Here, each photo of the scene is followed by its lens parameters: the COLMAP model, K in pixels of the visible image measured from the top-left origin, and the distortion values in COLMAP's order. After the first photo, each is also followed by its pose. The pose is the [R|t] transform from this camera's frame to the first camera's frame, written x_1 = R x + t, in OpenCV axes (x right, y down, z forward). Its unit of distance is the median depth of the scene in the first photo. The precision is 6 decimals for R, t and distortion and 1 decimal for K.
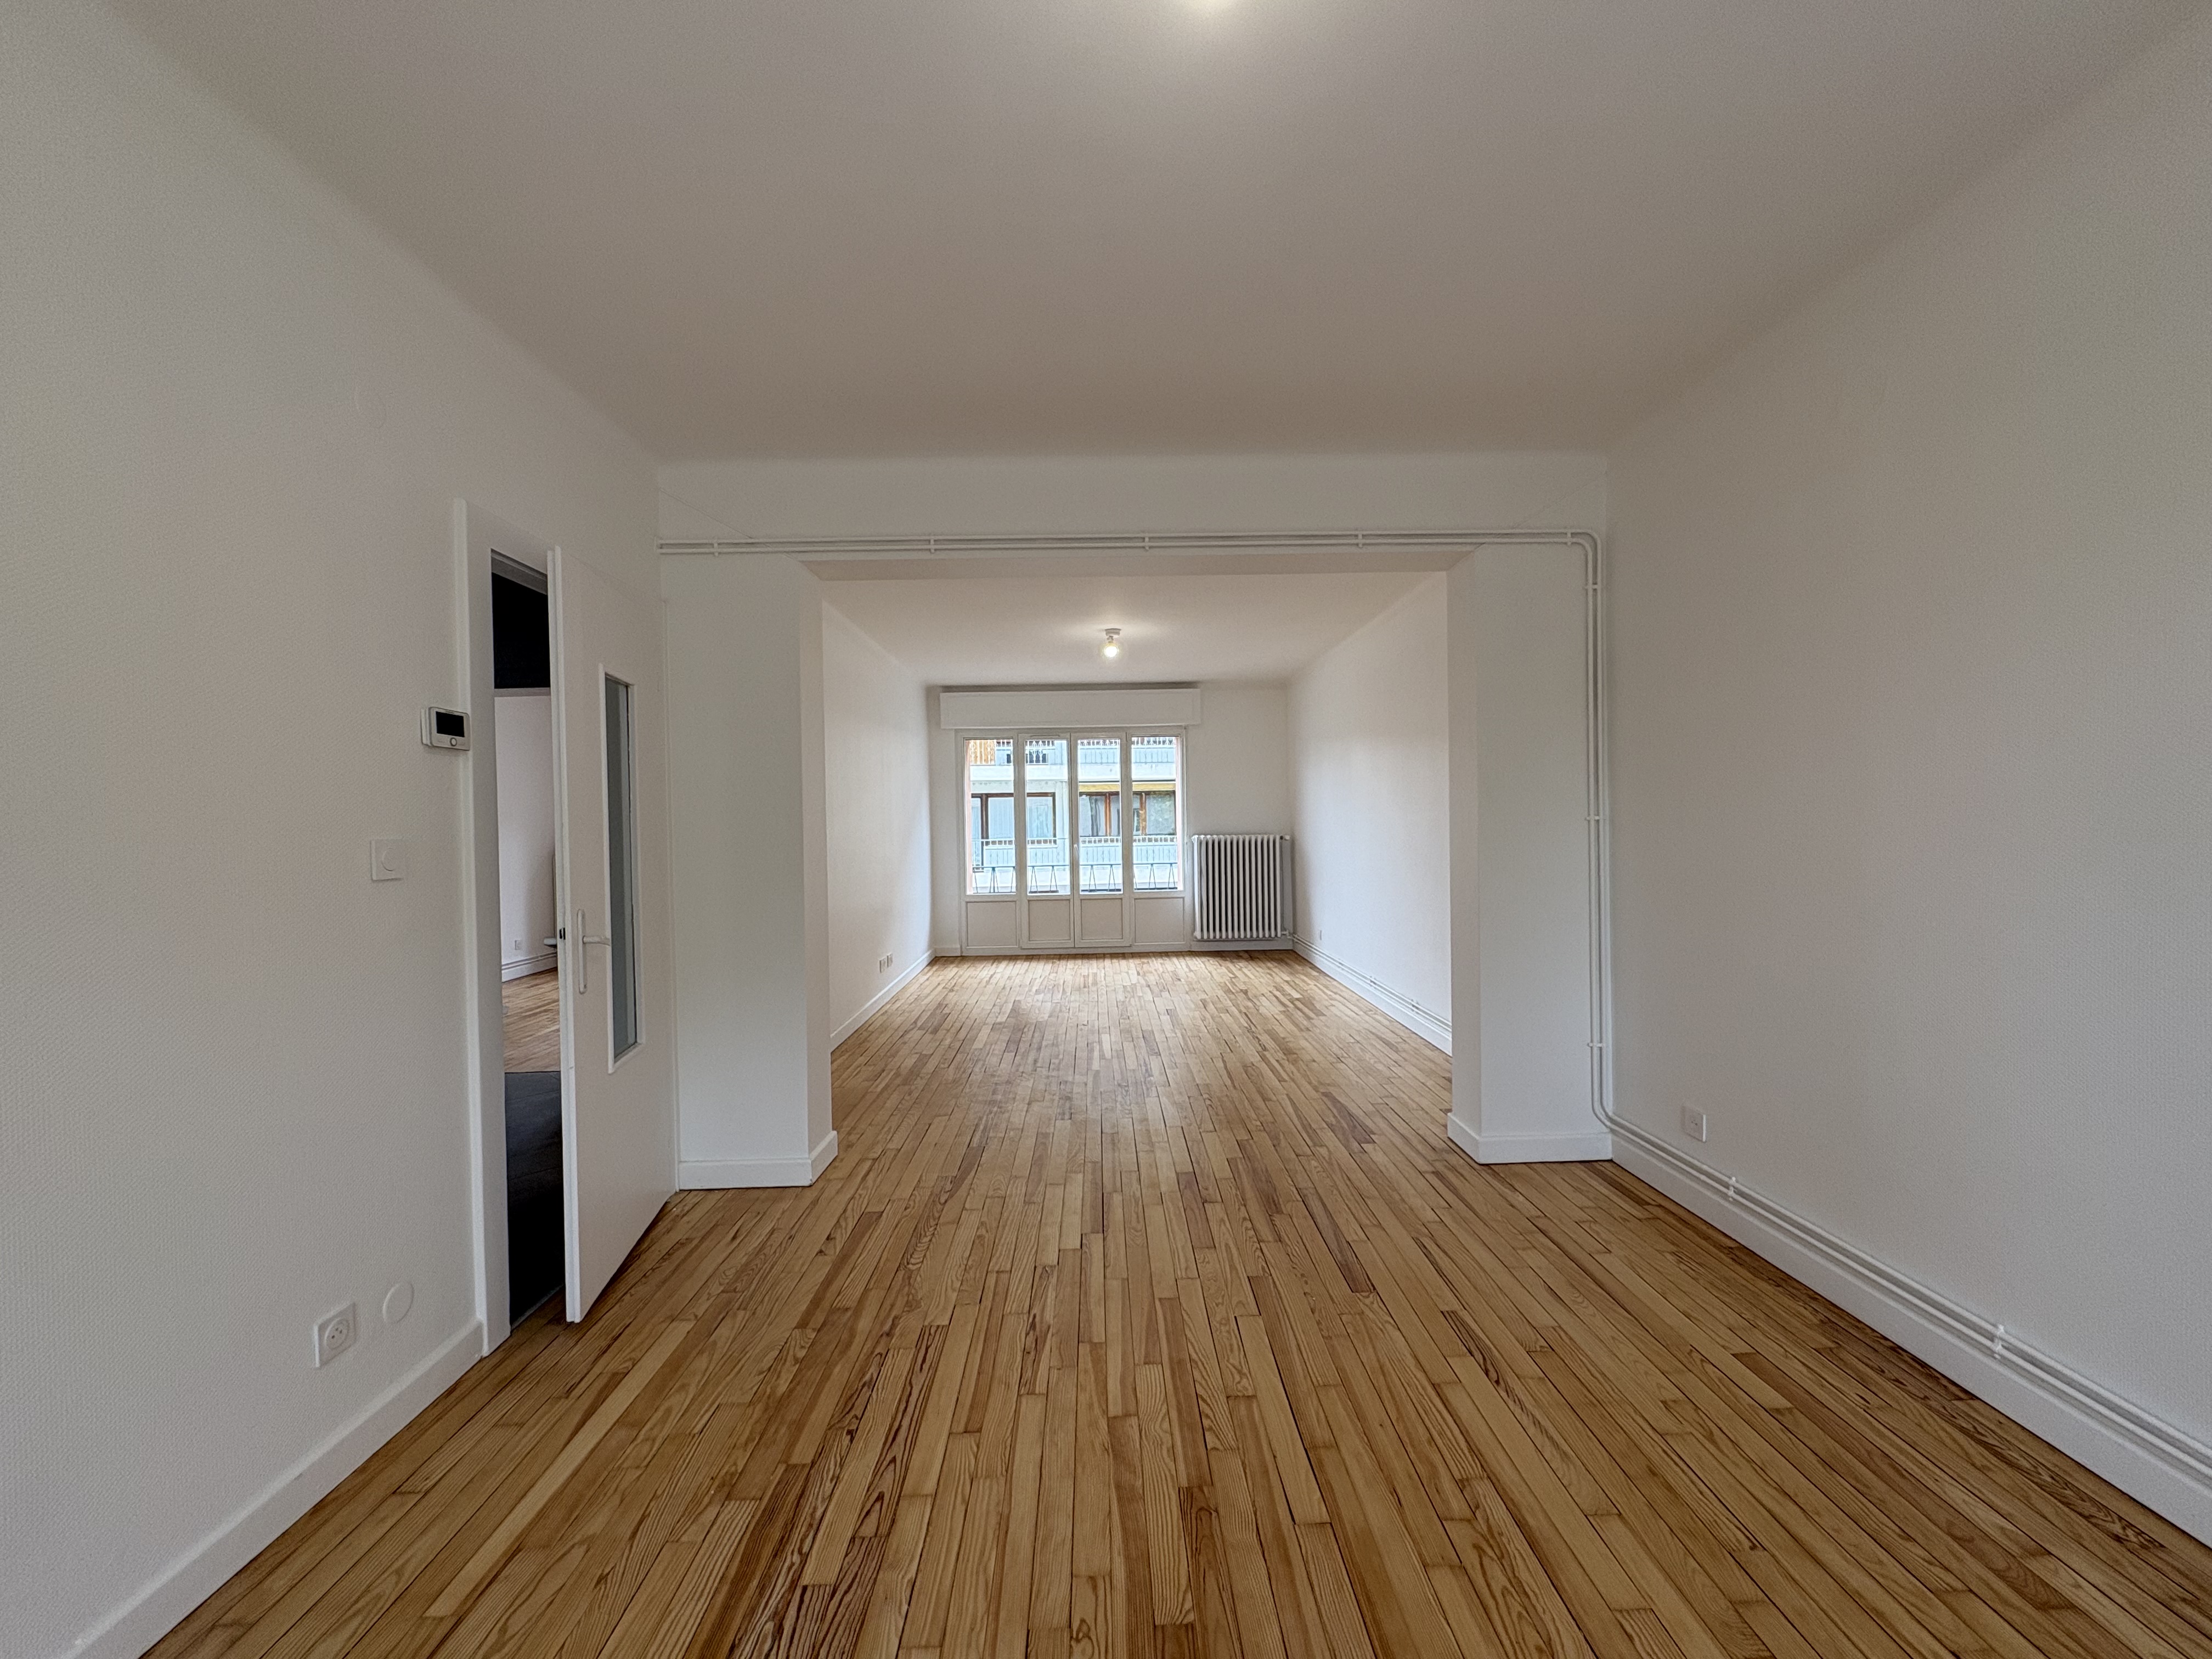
lens RADIAL K [[890.1, 0, 1106.9], [0, 890.1, 826.9], [0, 0, 1]] dist [0.003870, 0.000205]
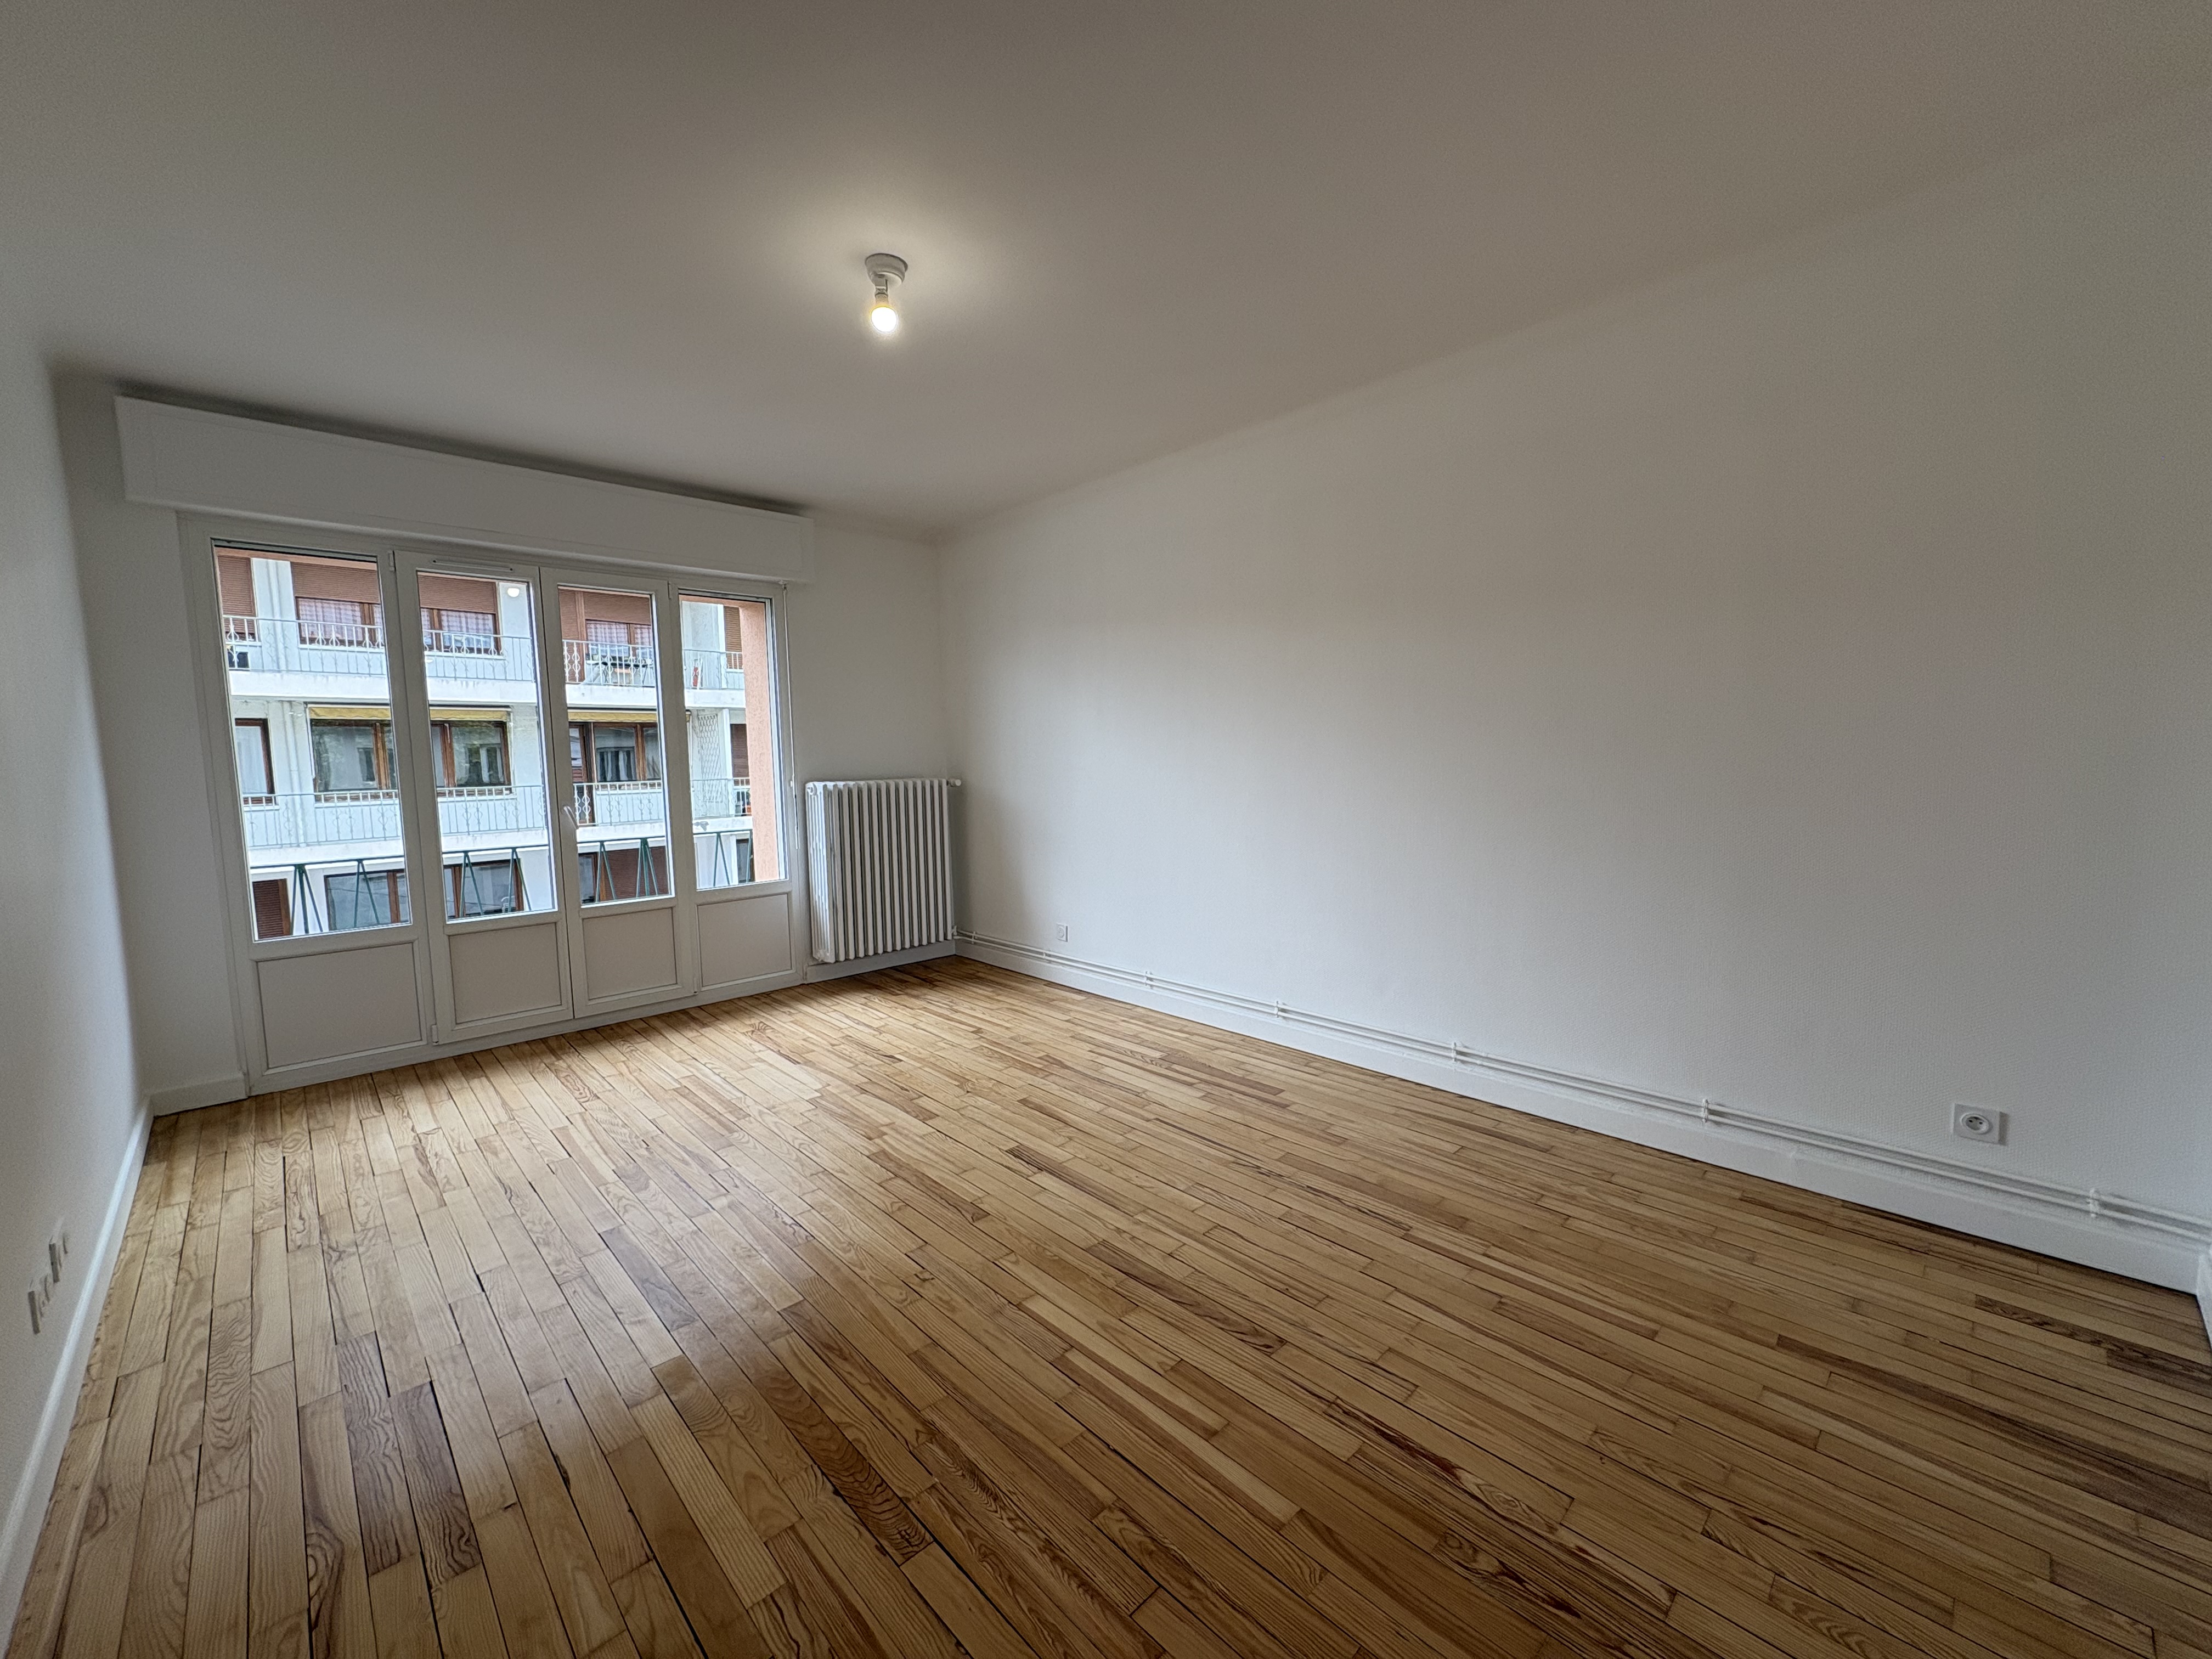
lens RADIAL K [[890.1, 0, 1103.6], [0, 890.1, 829.6], [0, 0, 1]] dist [0.003870, 0.000205]
pose [[0.735359, -0.056793, 0.675294, -0.147605], [0.013217, 0.997495, 0.069497, 0.002993], [-0.677549, -0.042179, 0.734267, 0.459391]]
